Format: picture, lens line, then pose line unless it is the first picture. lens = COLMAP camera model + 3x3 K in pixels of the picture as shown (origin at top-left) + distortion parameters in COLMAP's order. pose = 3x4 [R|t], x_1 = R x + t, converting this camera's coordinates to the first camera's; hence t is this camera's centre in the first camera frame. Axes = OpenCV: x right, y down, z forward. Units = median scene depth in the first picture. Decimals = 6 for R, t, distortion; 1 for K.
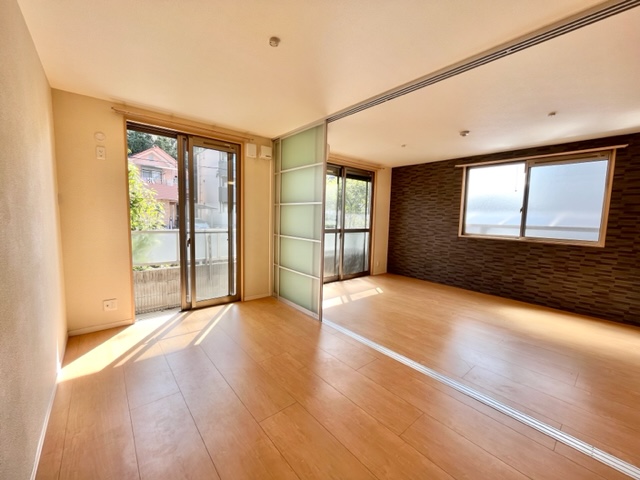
lens RADIAL K [[261.0, 0, 319.7], [0, 261.0, 238.8], [0, 0, 1]] dist [-0.003275, -0.000596]
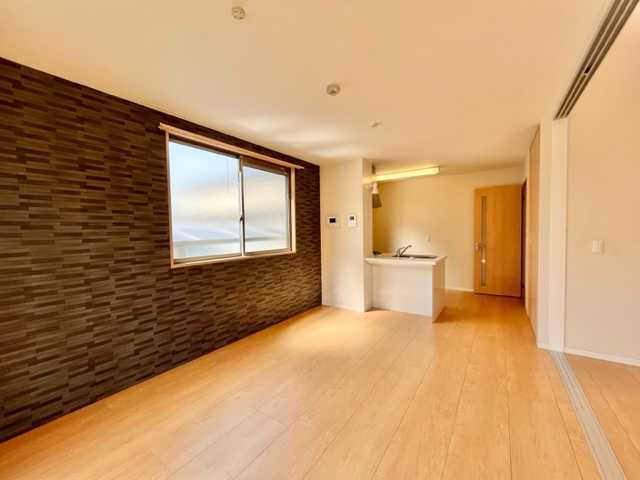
lens RADIAL K [[261.0, 0, 320.0], [0, 261.0, 239.0], [0, 0, 1]] dist [-0.003275, -0.000596]
pose [[-0.259449, -0.057301, 0.964055, -0.027647], [0.091076, 0.992338, 0.083492, -0.079536], [-0.961453, 0.109464, -0.252243, 0.831538]]
